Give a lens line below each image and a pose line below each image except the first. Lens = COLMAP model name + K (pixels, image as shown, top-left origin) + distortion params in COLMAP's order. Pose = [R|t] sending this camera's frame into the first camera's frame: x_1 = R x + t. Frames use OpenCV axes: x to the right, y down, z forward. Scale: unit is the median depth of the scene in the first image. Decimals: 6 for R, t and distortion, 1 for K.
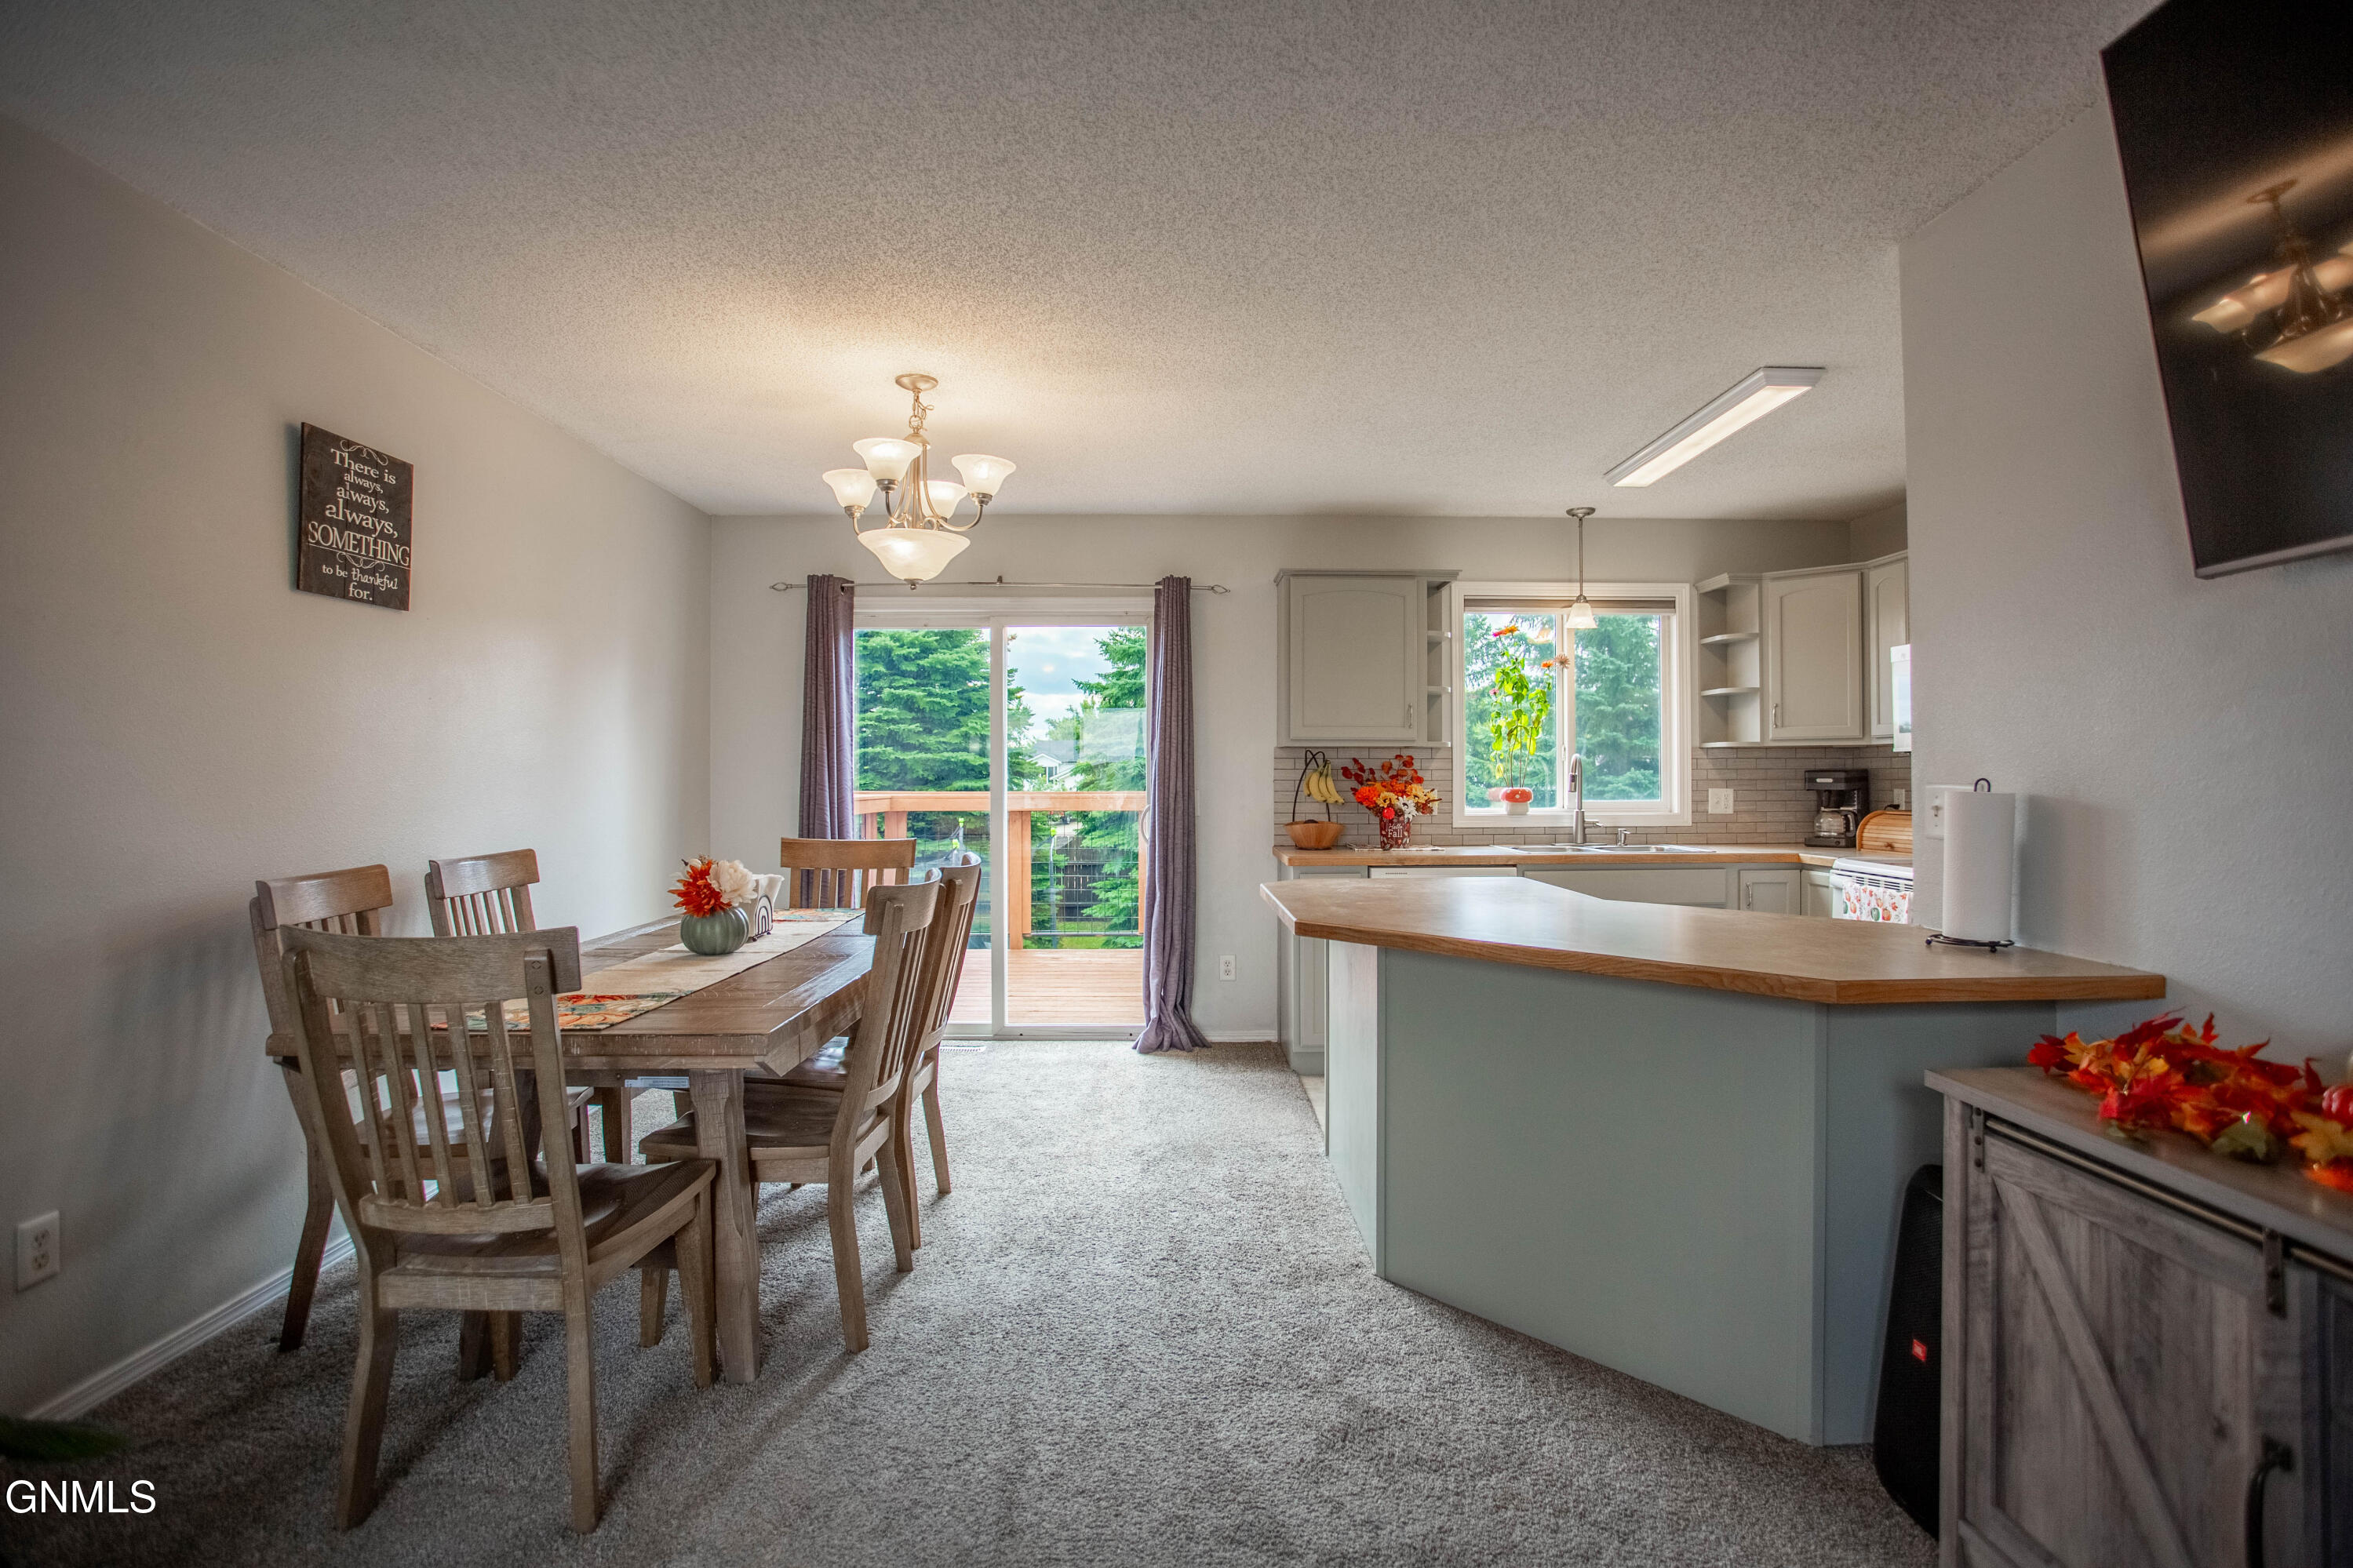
lens RADIAL K [[1167.0, 0, 1178.4], [0, 1167.0, 769.1], [0, 0, 1]] dist [-0.046092, 0.021222]
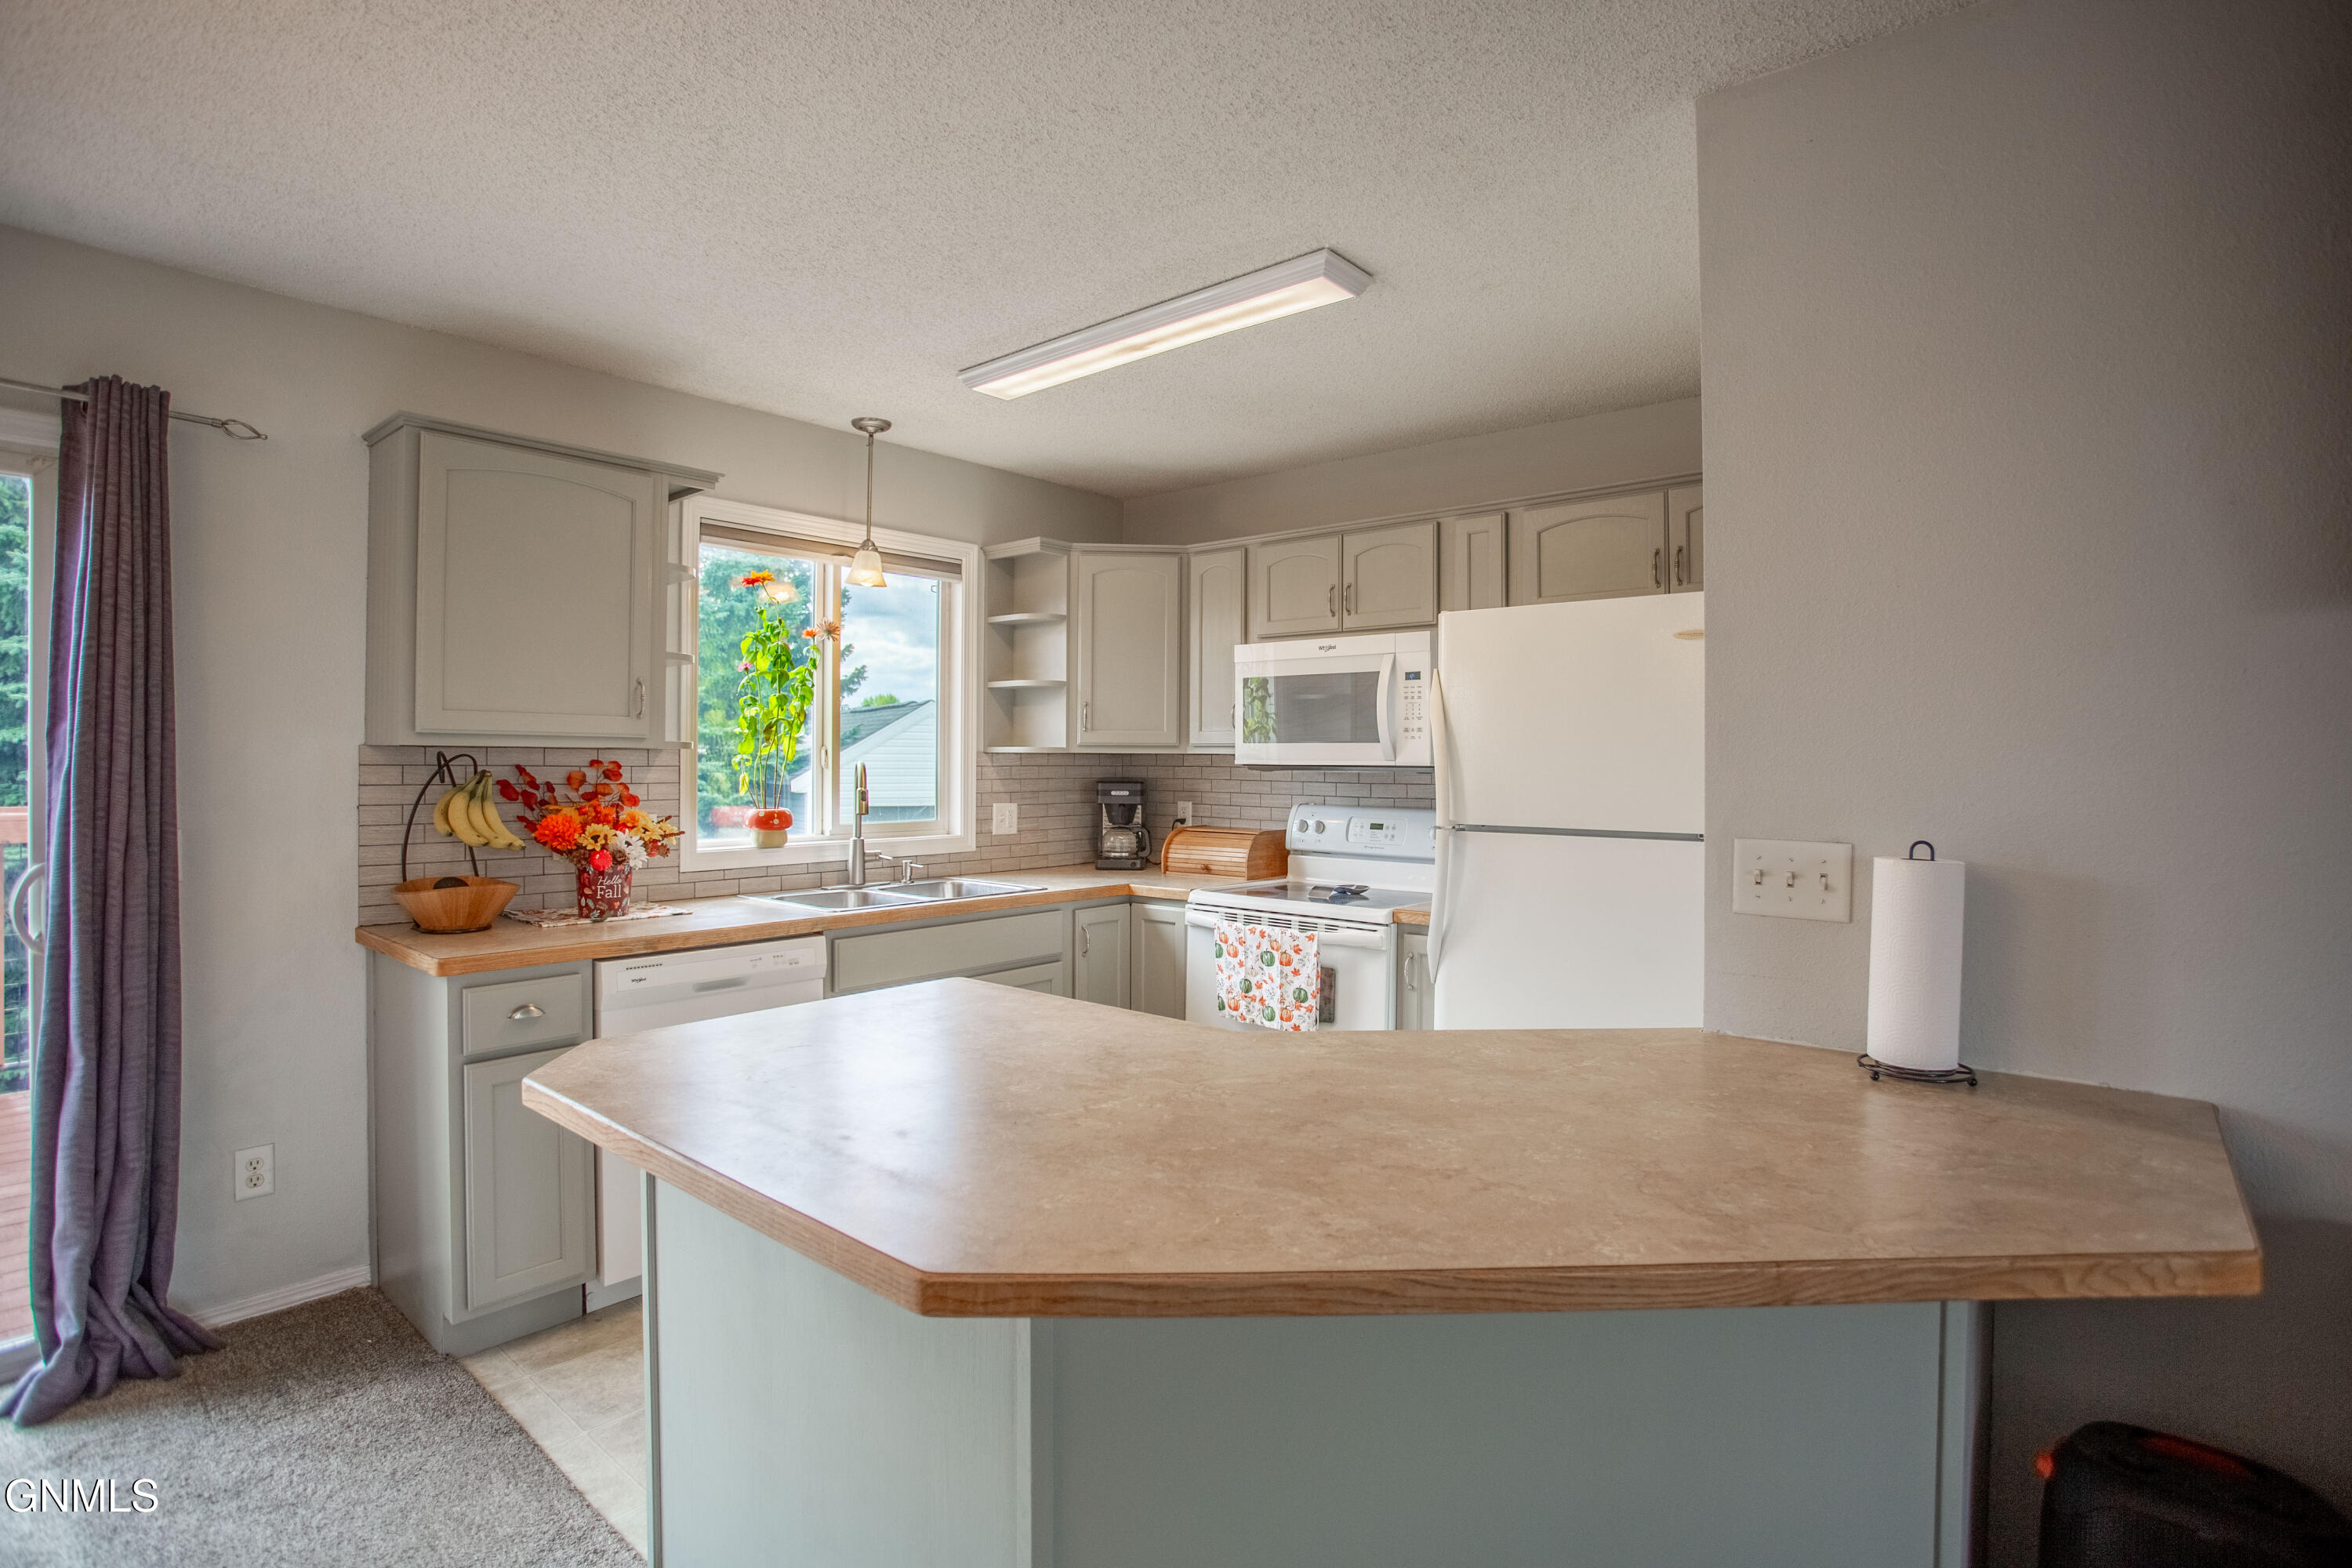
lens RADIAL K [[1166.7, 0, 1177.9], [0, 1166.7, 769.1], [0, 0, 1]] dist [-0.046092, 0.021222]
pose [[0.666869, -0.000974, 0.745175, -0.062343], [-0.009745, 0.999902, 0.010028, -0.016957], [-0.745111, -0.013949, 0.666794, 0.372670]]
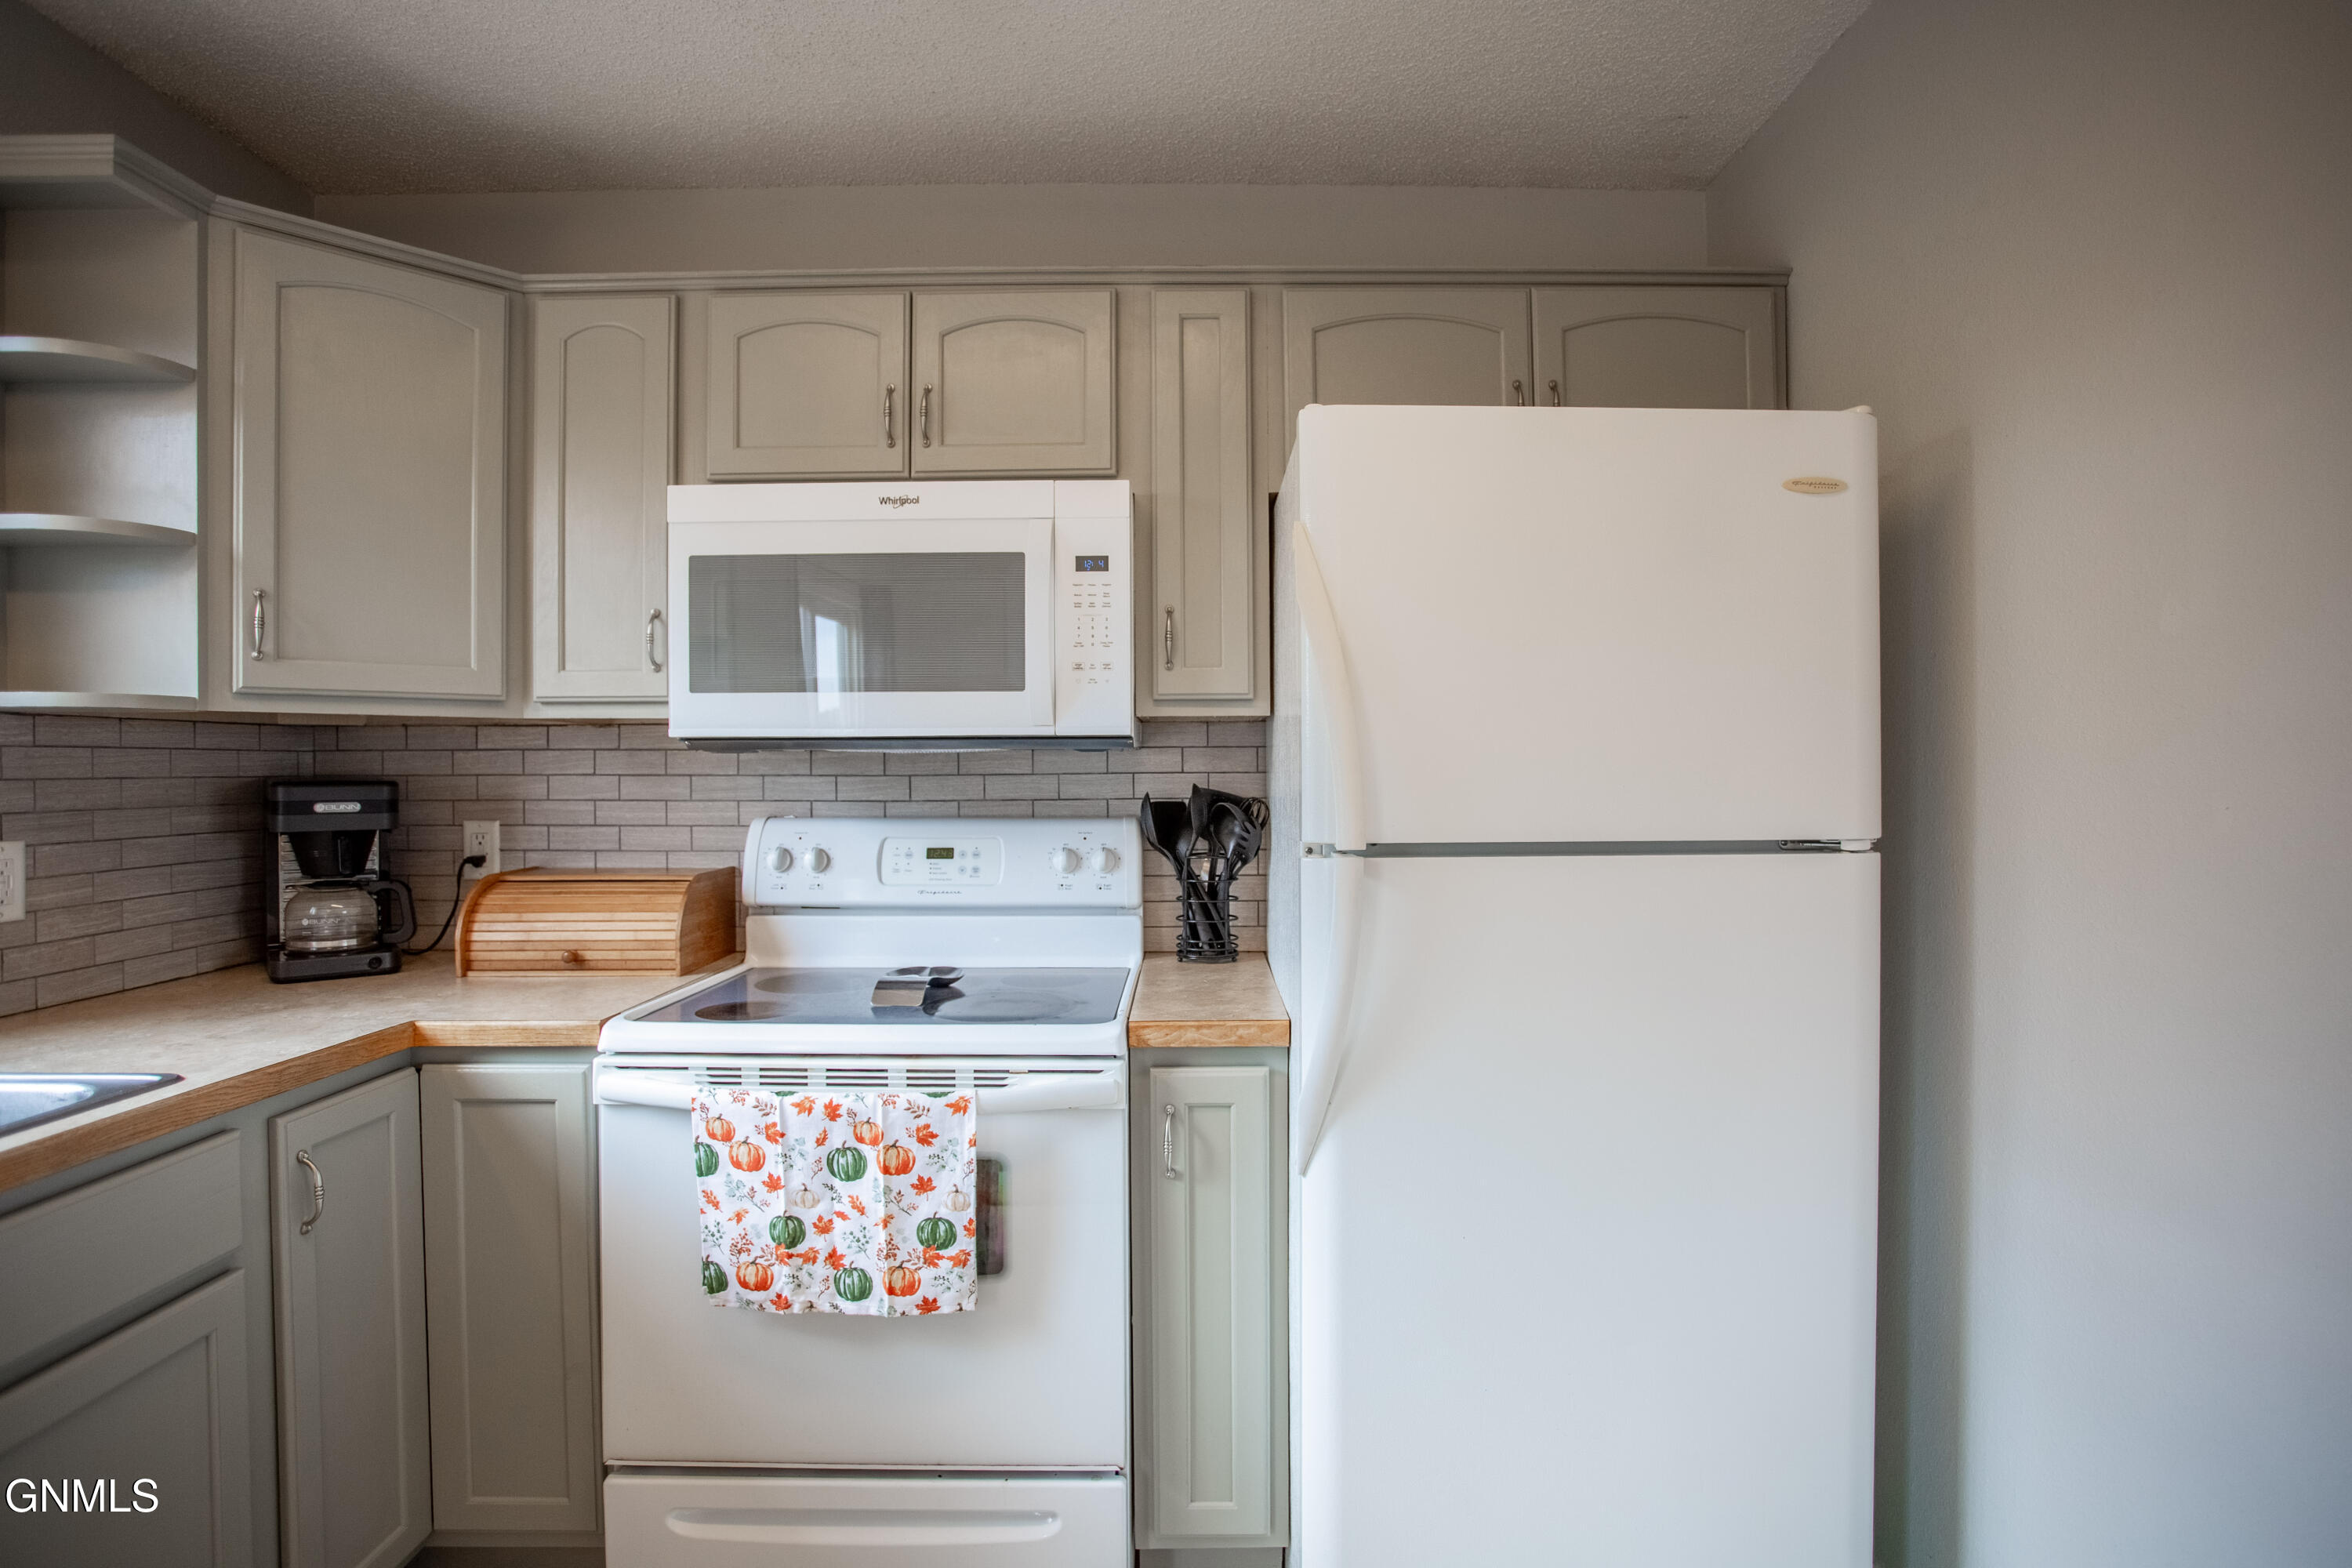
lens RADIAL K [[1170.8, 0, 1181.5], [0, 1170.8, 778.5], [0, 0, 1]] dist [-0.070077, 0.031180]
pose [[0.019099, -0.008333, 0.999783, 0.177593], [-0.000678, 0.999965, 0.008348, -0.003226], [-0.999817, -0.000837, 0.019092, 0.688927]]
